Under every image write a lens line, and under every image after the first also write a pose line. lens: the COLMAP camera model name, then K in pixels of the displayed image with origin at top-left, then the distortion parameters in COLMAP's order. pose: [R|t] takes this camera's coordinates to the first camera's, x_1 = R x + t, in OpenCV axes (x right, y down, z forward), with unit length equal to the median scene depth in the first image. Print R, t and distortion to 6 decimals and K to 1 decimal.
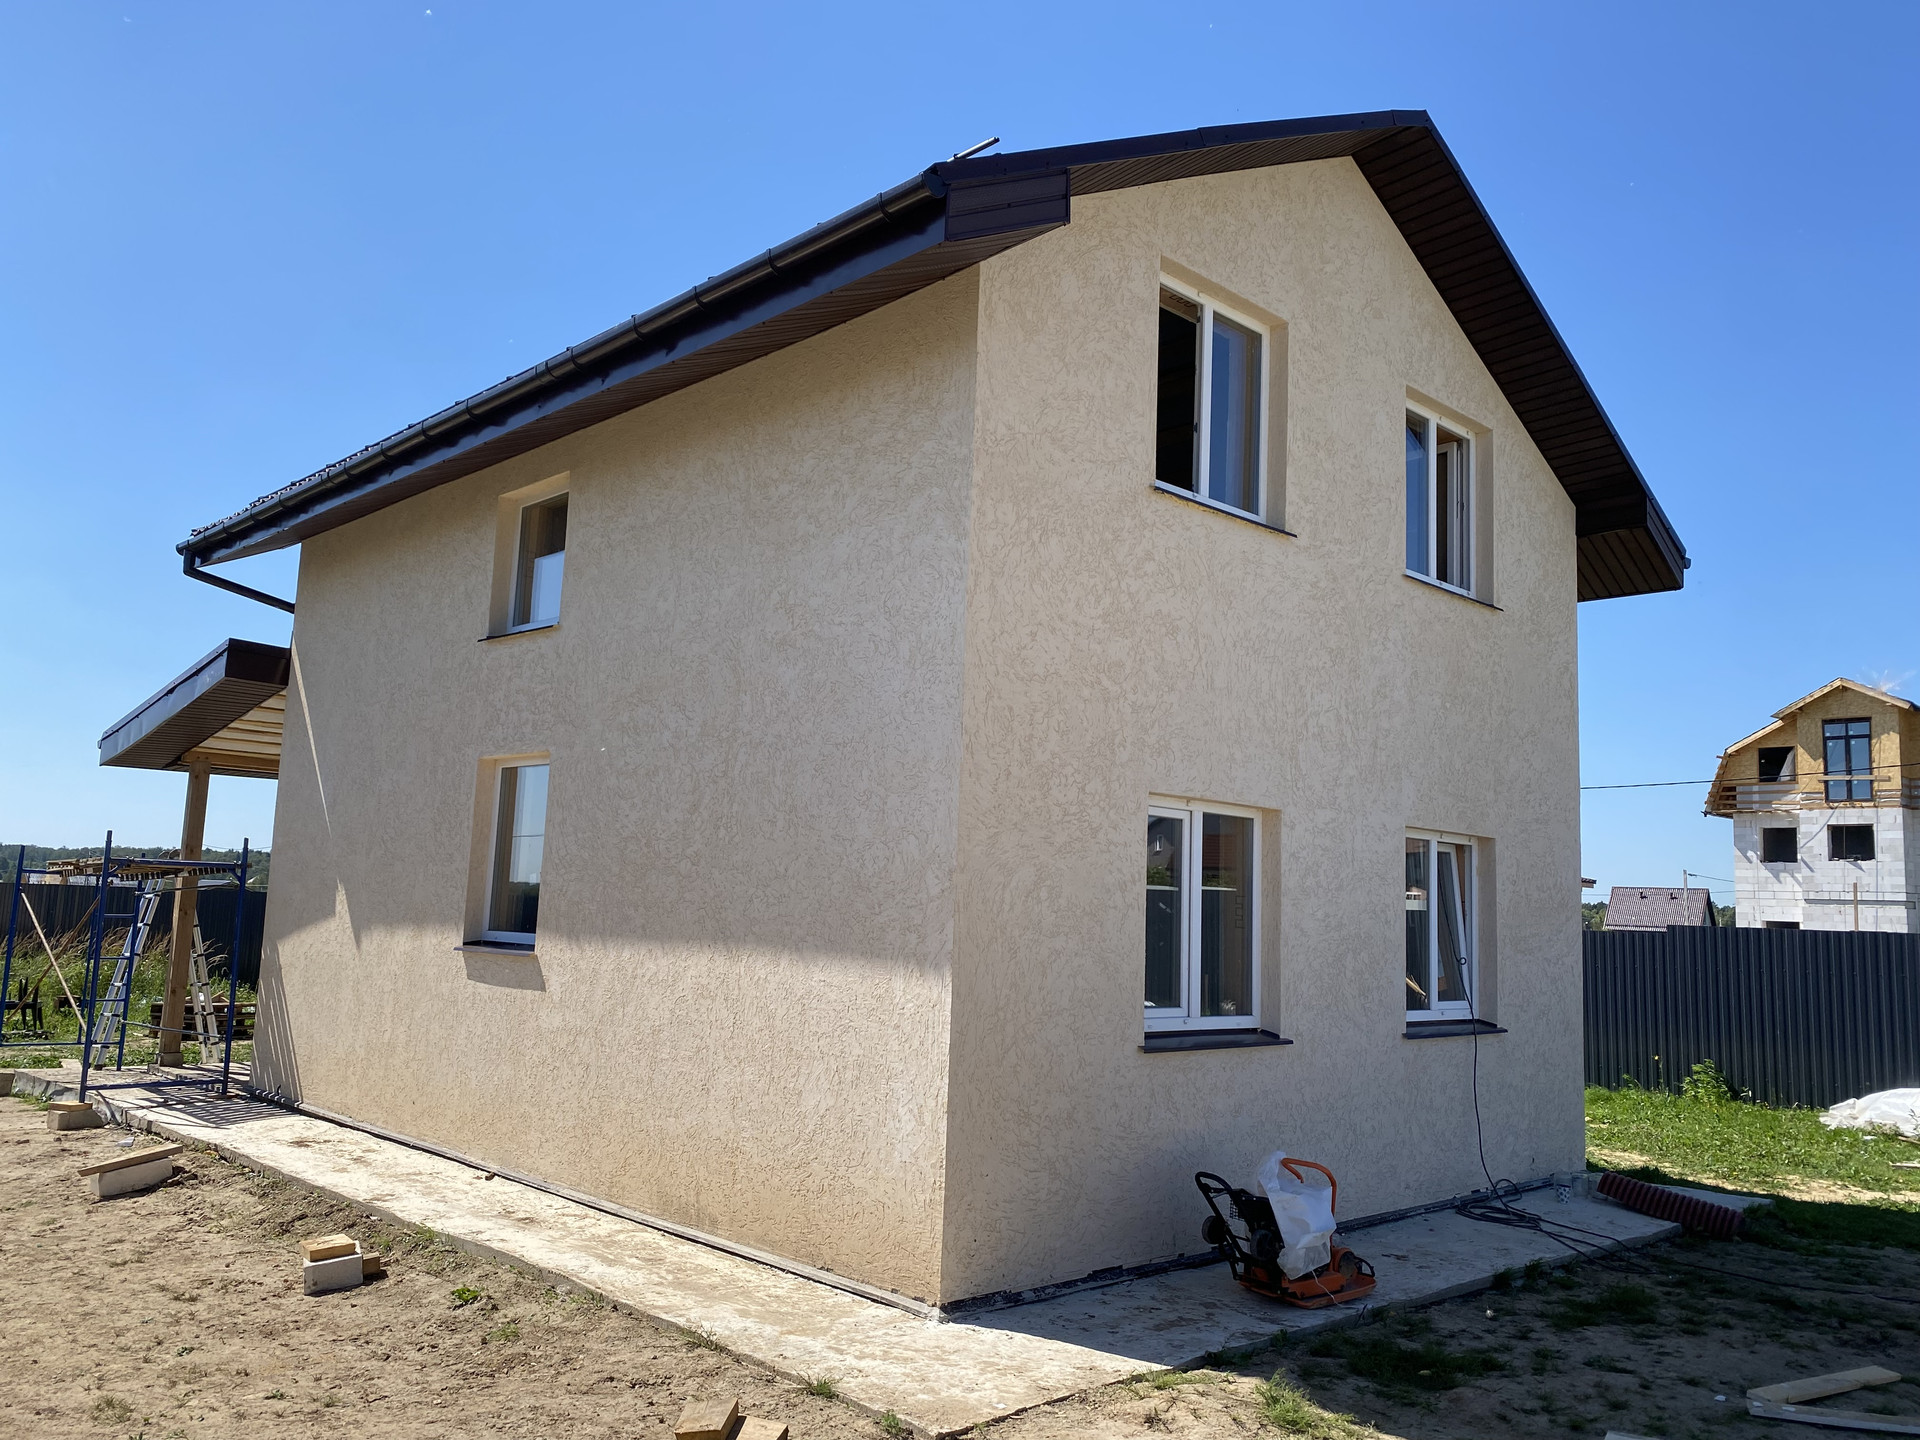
lens RADIAL K [[1459.2, 0, 920.2], [0, 1459.2, 707.2], [0, 0, 1]] dist [-0.000407, 0.008726]
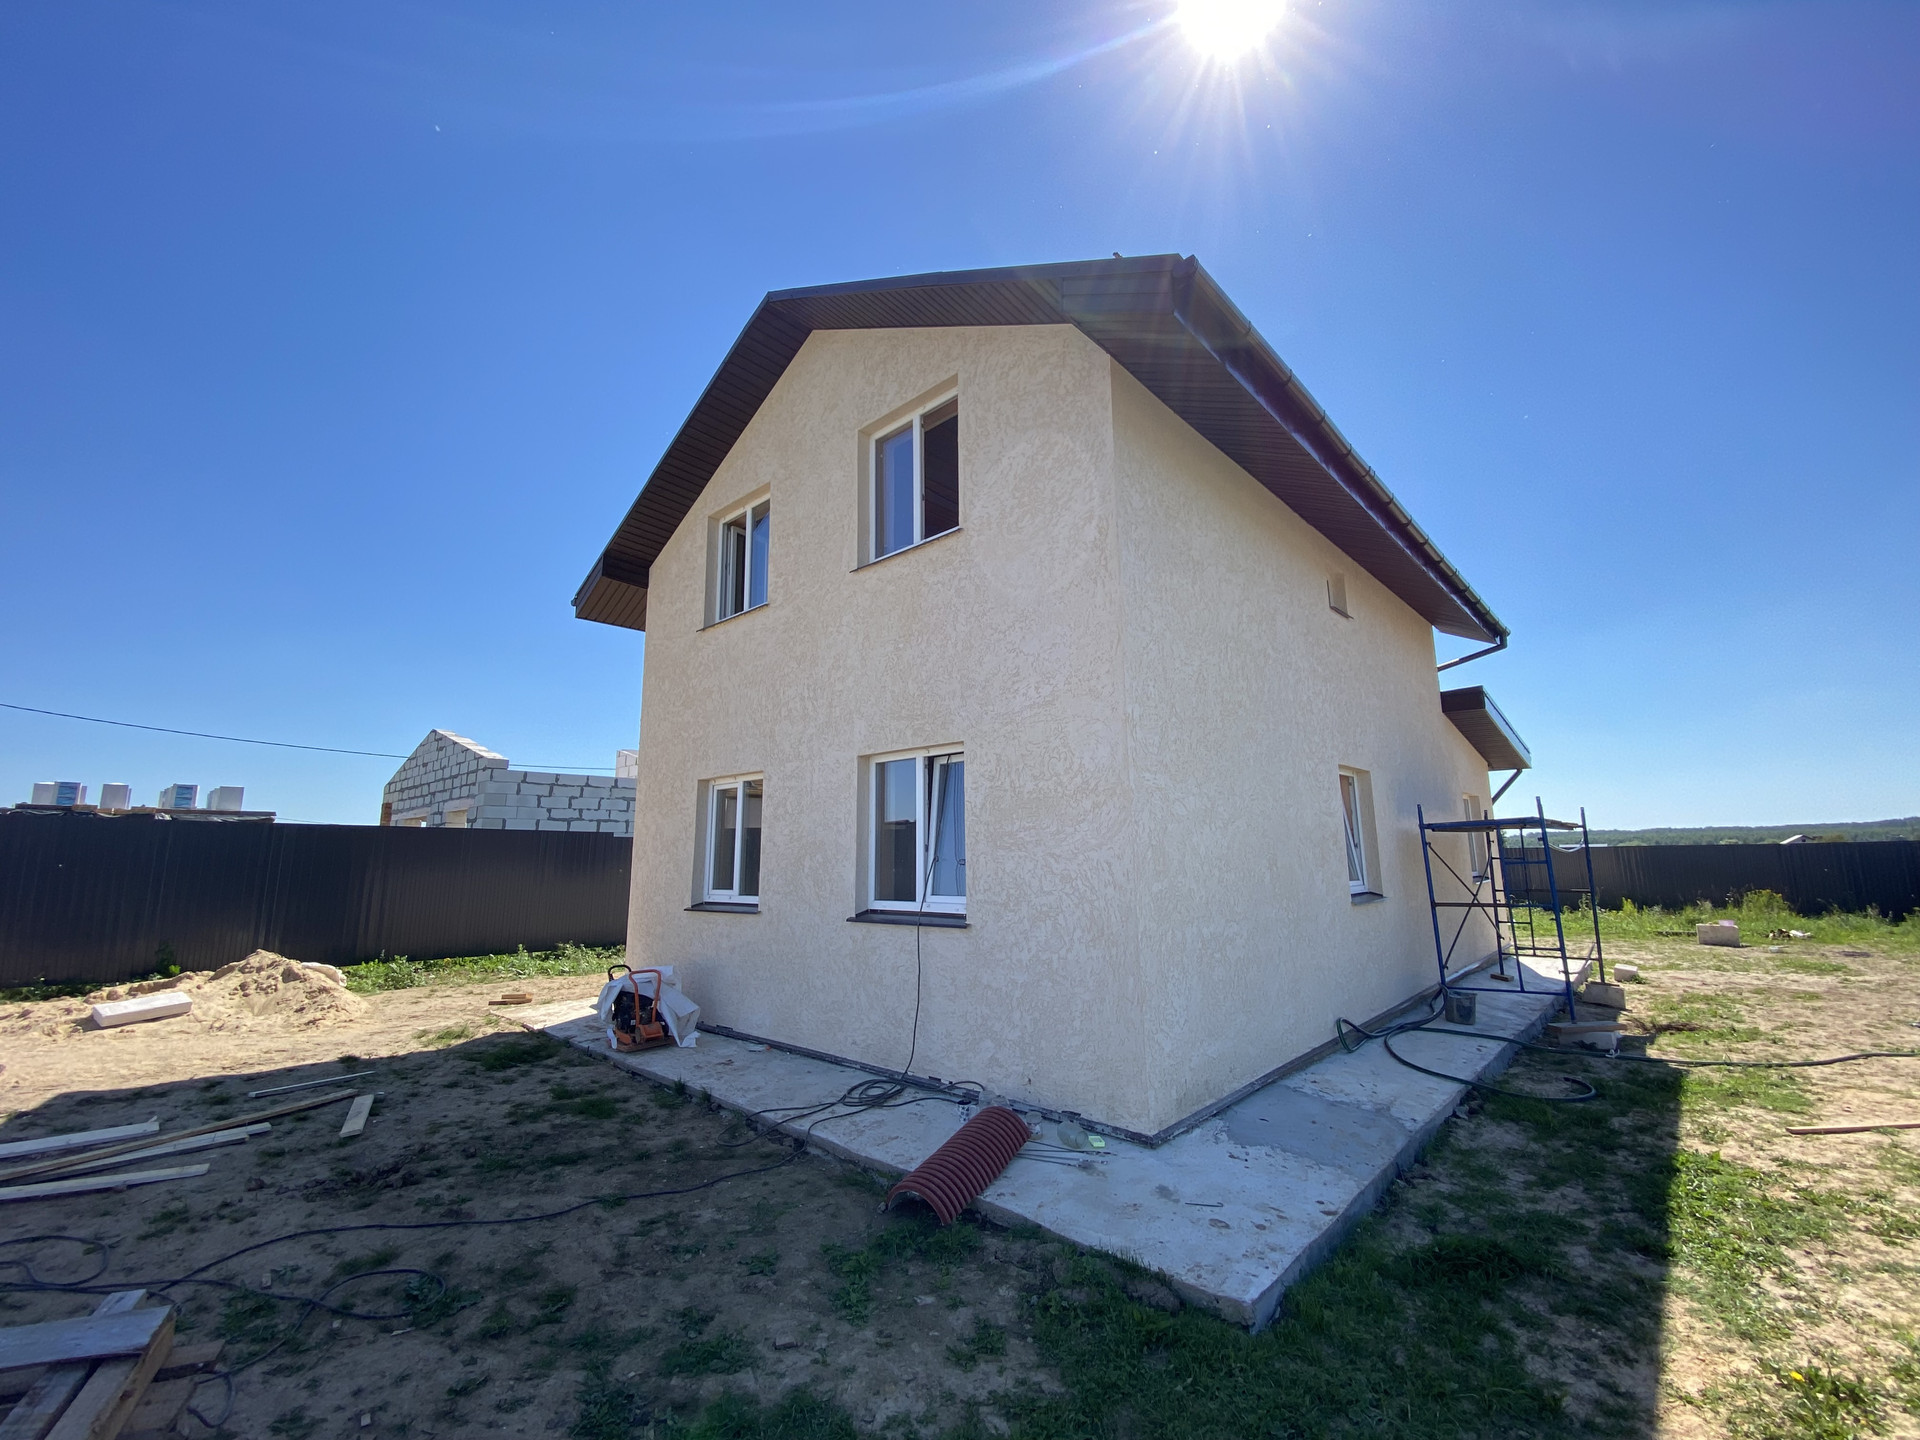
lens RADIAL K [[774.5, 0, 962.1], [0, 774.5, 714.9], [0, 0, 1]] dist [0.027569, -0.023179]
pose [[0.091642, -0.222921, -0.970519, 1.084930], [0.150561, 0.966518, -0.207785, 0.216302], [0.984344, -0.127080, 0.122137, 1.076794]]
